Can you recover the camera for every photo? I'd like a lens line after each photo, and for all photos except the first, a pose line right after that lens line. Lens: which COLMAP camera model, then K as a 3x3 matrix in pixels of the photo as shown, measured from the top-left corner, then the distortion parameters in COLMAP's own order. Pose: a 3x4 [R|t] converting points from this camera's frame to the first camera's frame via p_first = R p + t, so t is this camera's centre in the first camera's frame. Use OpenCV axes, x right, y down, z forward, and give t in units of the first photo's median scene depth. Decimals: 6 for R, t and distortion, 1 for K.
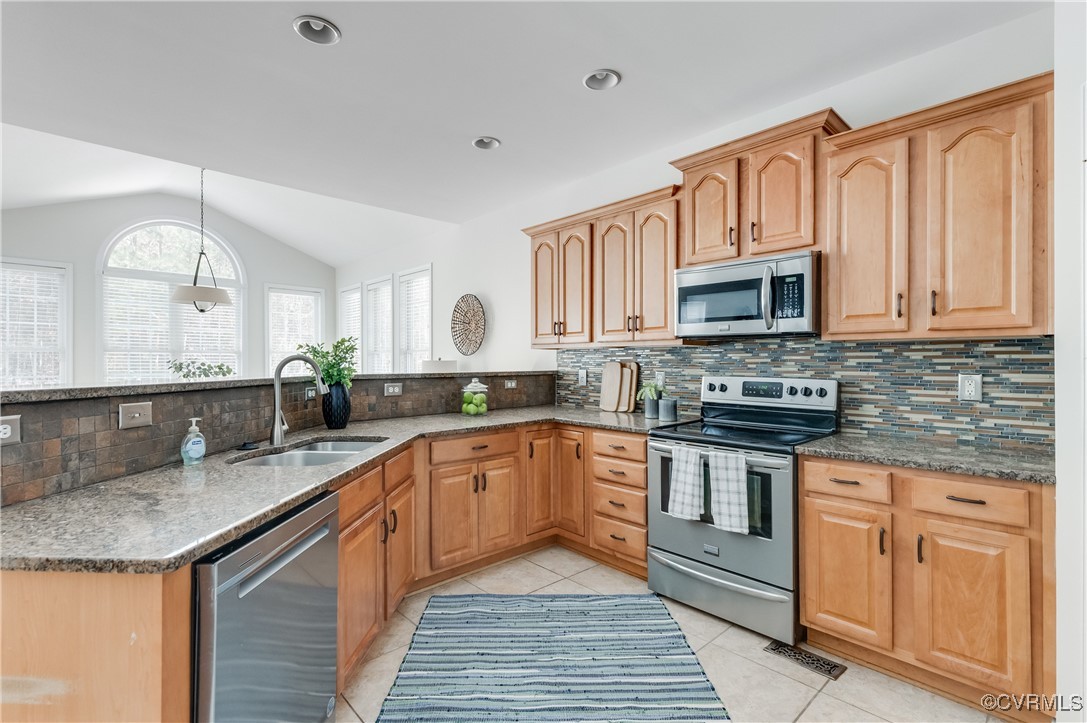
lens RADIAL K [[501.7, 0, 524.6], [0, 501.7, 365.3], [0, 0, 1]] dist [0.002658, -0.000163]
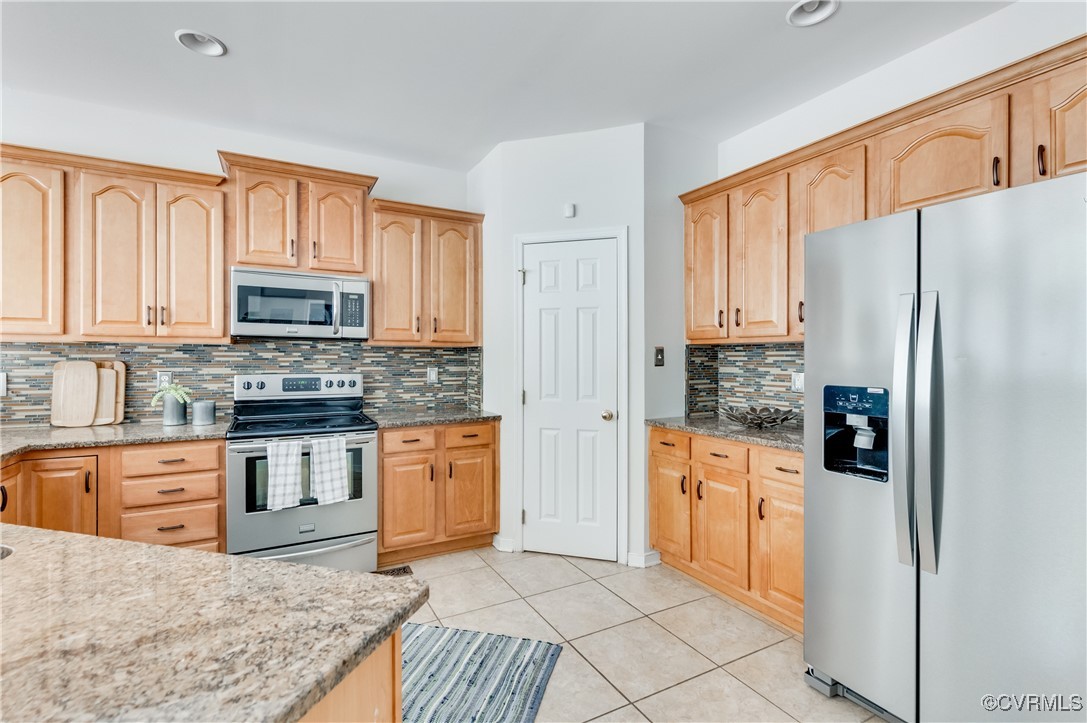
lens RADIAL K [[490.6, 0, 556.1], [0, 490.6, 363.6], [0, 0, 1]] dist [0.002085, -0.001147]
pose [[0.224302, -0.013714, 0.974423, -0.531909], [0.005072, 0.999904, 0.012905, -0.011927], [-0.974507, 0.002047, 0.224350, 0.193395]]
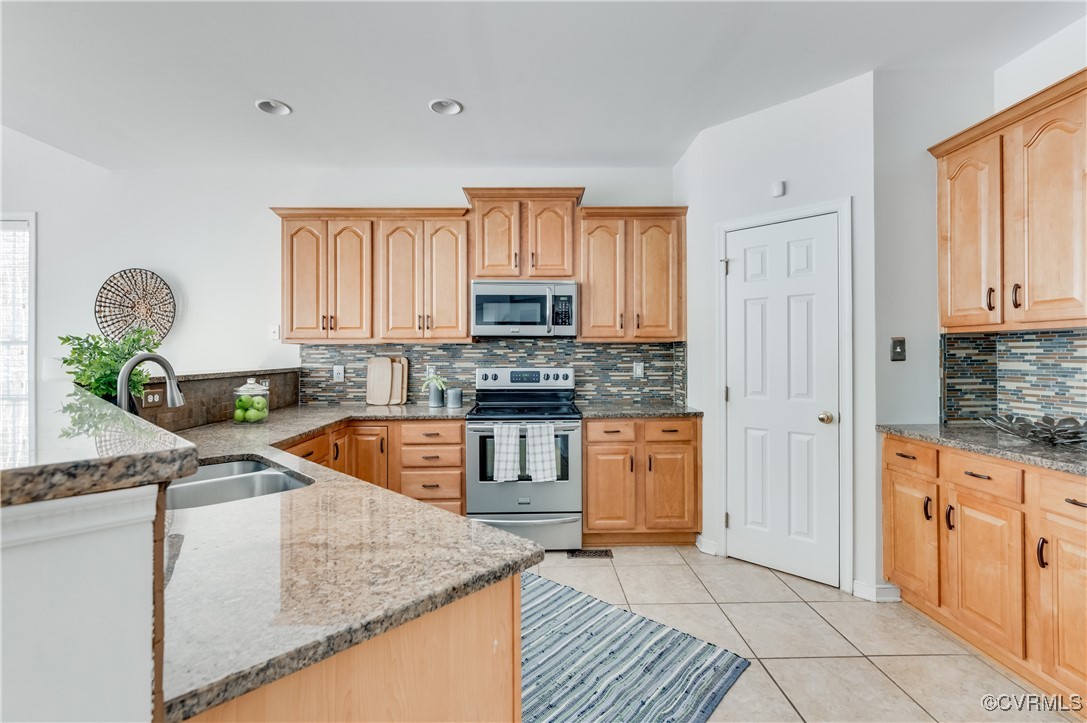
lens RADIAL K [[494.7, 0, 548.7], [0, 494.7, 357.7], [0, 0, 1]] dist [-0.000502, -0.001187]
pose [[0.653313, -0.011494, 0.757000, -0.517564], [0.012127, 0.999915, 0.004716, -0.008756], [-0.756990, 0.006099, 0.653397, 0.102149]]
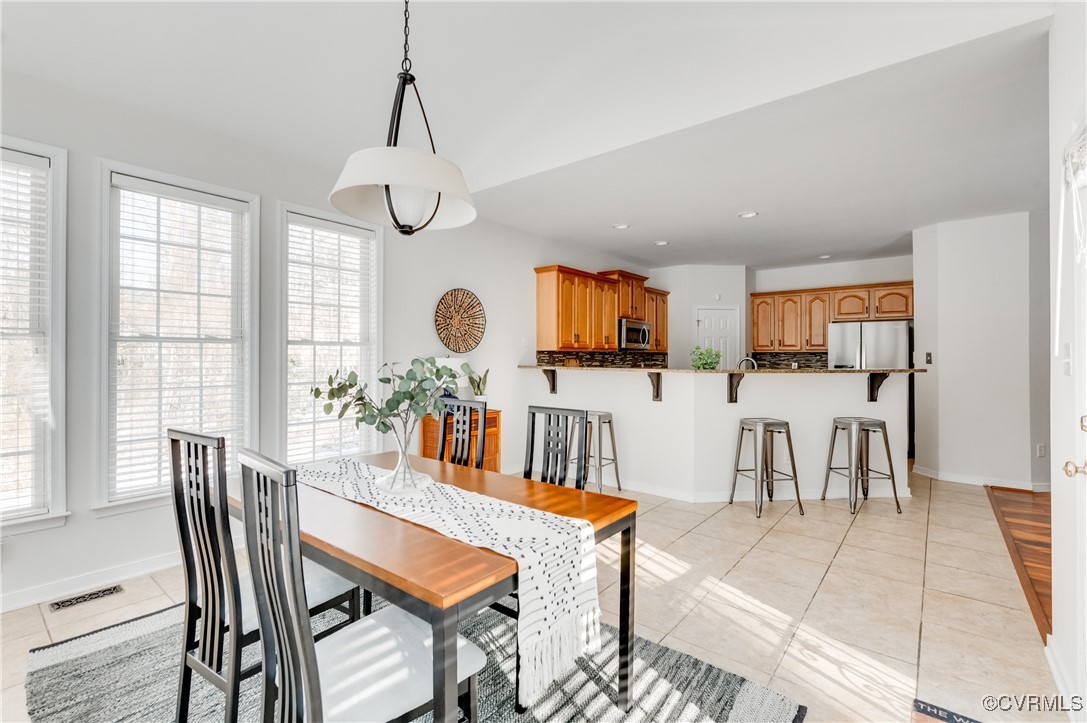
lens RADIAL K [[494.7, 0, 548.7], [0, 494.7, 357.7], [0, 0, 1]] dist [-0.000502, -0.001187]
pose [[-0.177116, -0.002946, 0.984186, -2.056625], [0.003926, 0.999985, 0.003700, -0.025424], [-0.984182, 0.004520, -0.177102, 1.927525]]
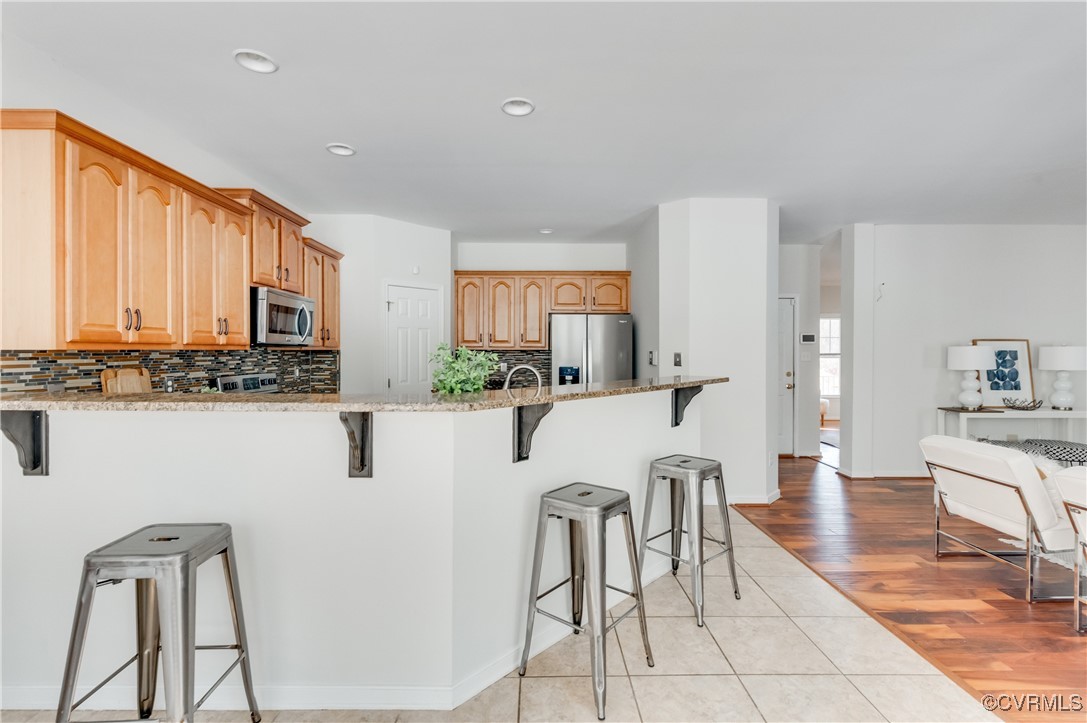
lens RADIAL K [[488.4, 0, 538.8], [0, 488.4, 352.6], [0, 0, 1]] dist [0.002062, -0.001023]
pose [[-0.752763, -0.007188, 0.658253, -1.047148], [0.000027, 0.999940, 0.010950, -0.053064], [-0.658292, 0.008261, -0.752717, 1.596606]]
